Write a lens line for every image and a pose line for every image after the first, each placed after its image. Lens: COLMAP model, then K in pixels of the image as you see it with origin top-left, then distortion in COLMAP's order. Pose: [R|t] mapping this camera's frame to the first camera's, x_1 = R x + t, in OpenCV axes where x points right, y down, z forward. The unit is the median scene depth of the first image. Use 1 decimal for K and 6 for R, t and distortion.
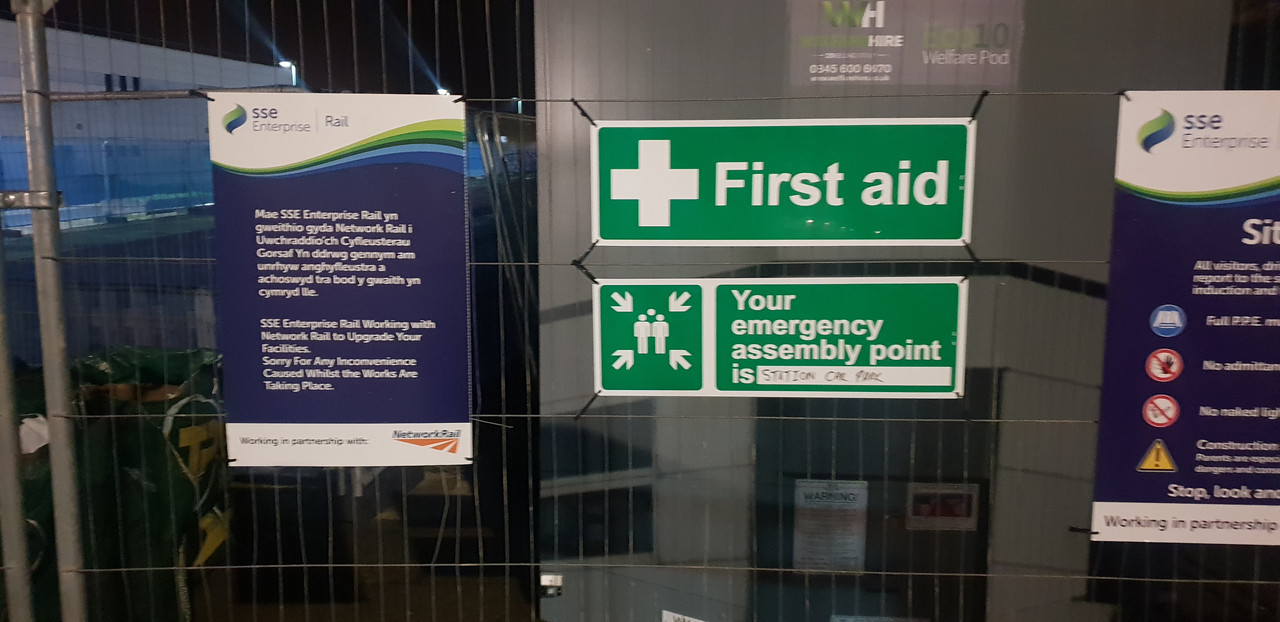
lens RADIAL K [[999.2, 0, 640.0], [0, 999.2, 311.0], [0, 0, 1]] dist [0.056017, -0.009026]
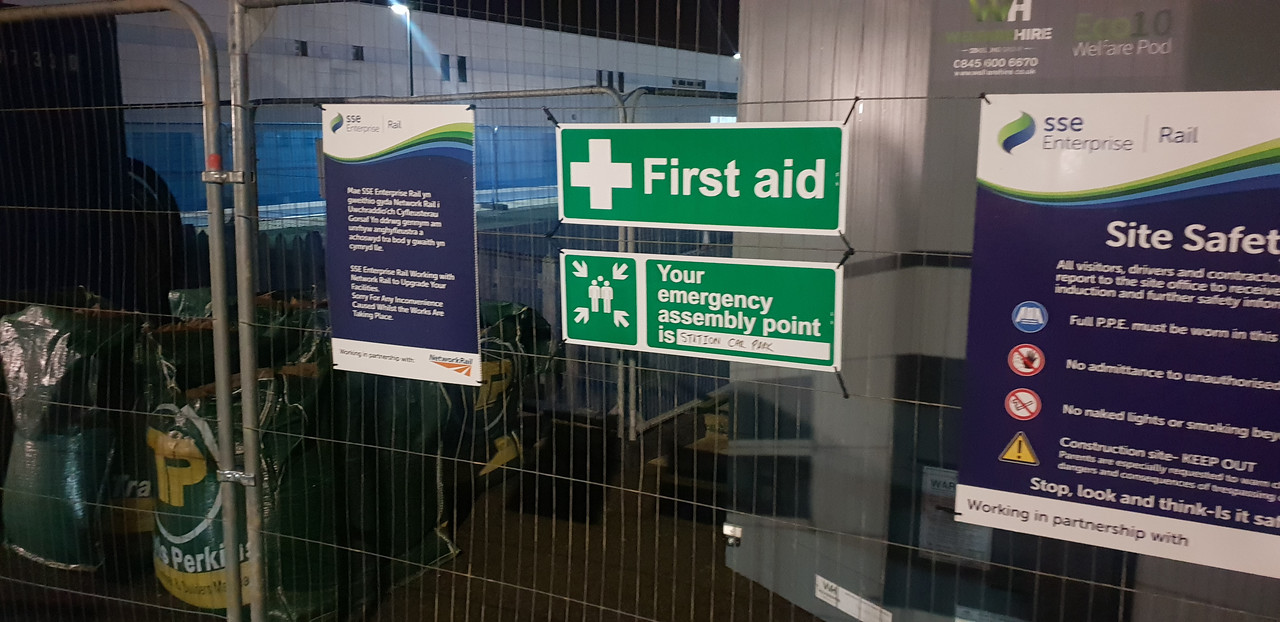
lens RADIAL K [[990.6, 0, 645.8], [0, 990.6, 306.4], [0, 0, 1]] dist [0.109612, -0.163379]
pose [[0.901429, 0.074855, -0.426406, 0.594005], [-0.071311, 0.997158, 0.024296, 0.001824], [0.427013, 0.008506, 0.904205, -0.087240]]
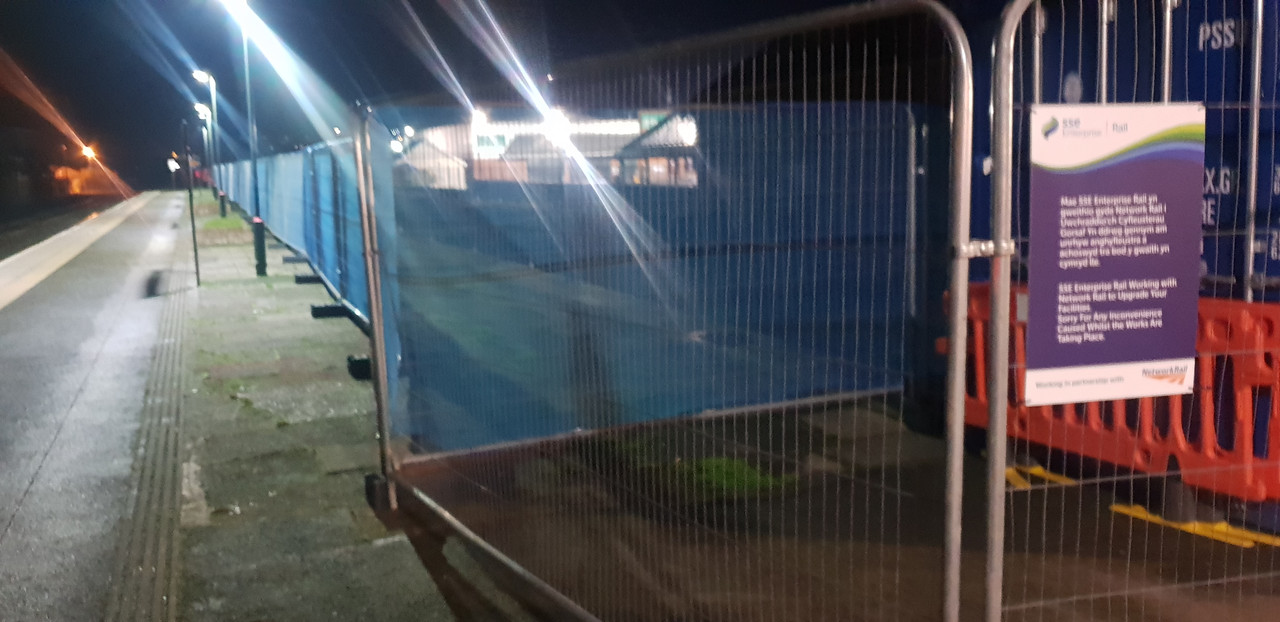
lens RADIAL K [[999.9, 0, 637.4], [0, 999.9, 283.5], [0, 0, 1]] dist [0.076855, -0.001317]
pose [[0.977647, -0.056140, 0.202620, -1.146094], [0.063893, 0.997446, -0.031923, 0.012368], [-0.200310, 0.044155, 0.978737, -0.136428]]
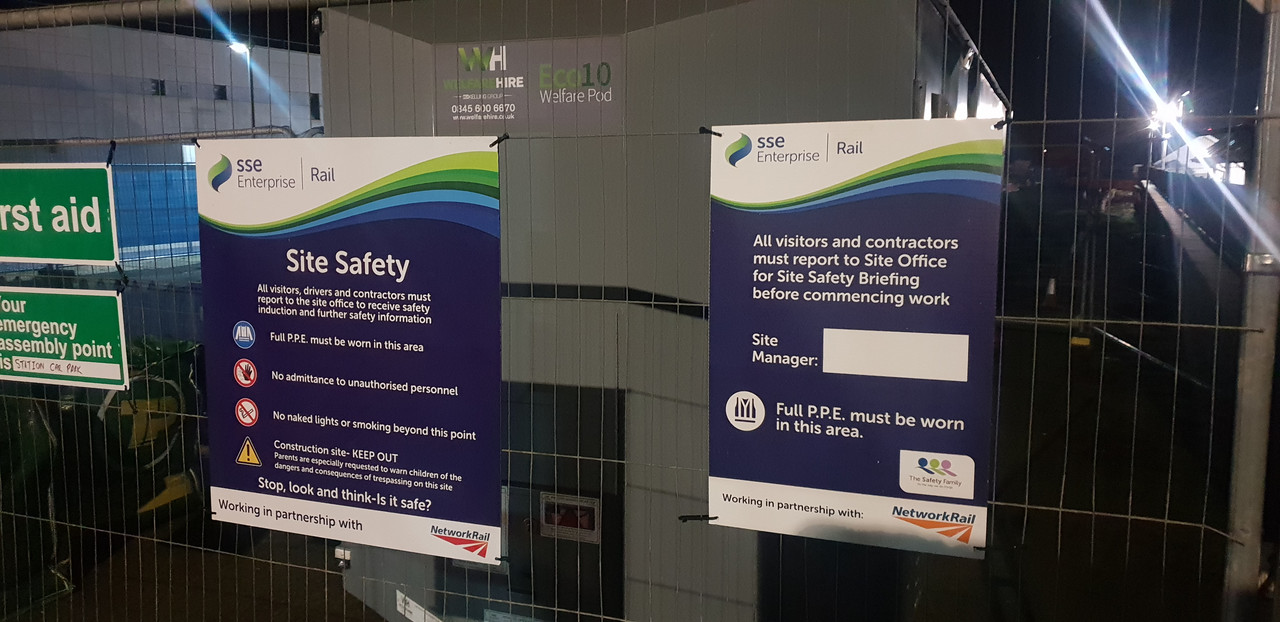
lens RADIAL K [[986.3, 0, 640.0], [0, 986.3, 311.0], [0, 0, 1]] dist [0.166540, -0.270376]
pose [[0.934715, 0.040751, -0.353055, 1.331763], [-0.047925, 0.998784, -0.011598, -0.025716], [0.352153, 0.027761, 0.935531, 0.078031]]
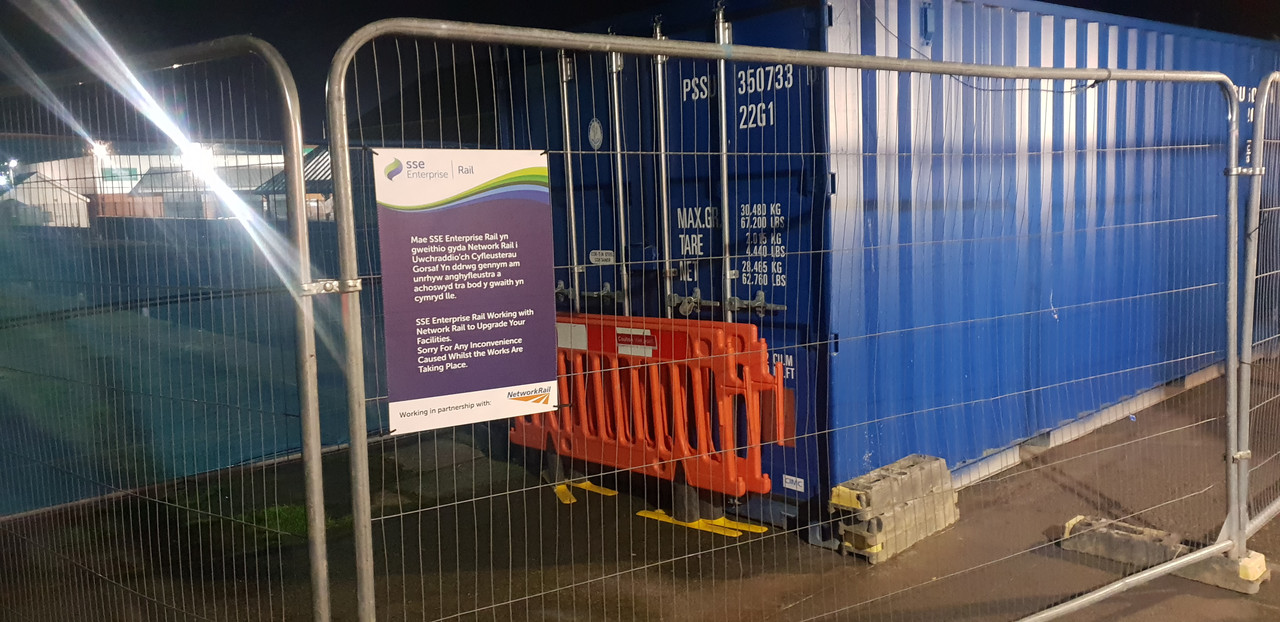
lens RADIAL K [[990.6, 0, 645.8], [0, 990.6, 306.4], [0, 0, 1]] dist [0.109612, -0.163379]
pose [[0.875503, -0.088712, 0.474999, -0.731639], [0.109835, 0.993807, -0.016838, 0.046623], [-0.470564, 0.066913, 0.879825, -0.300840]]
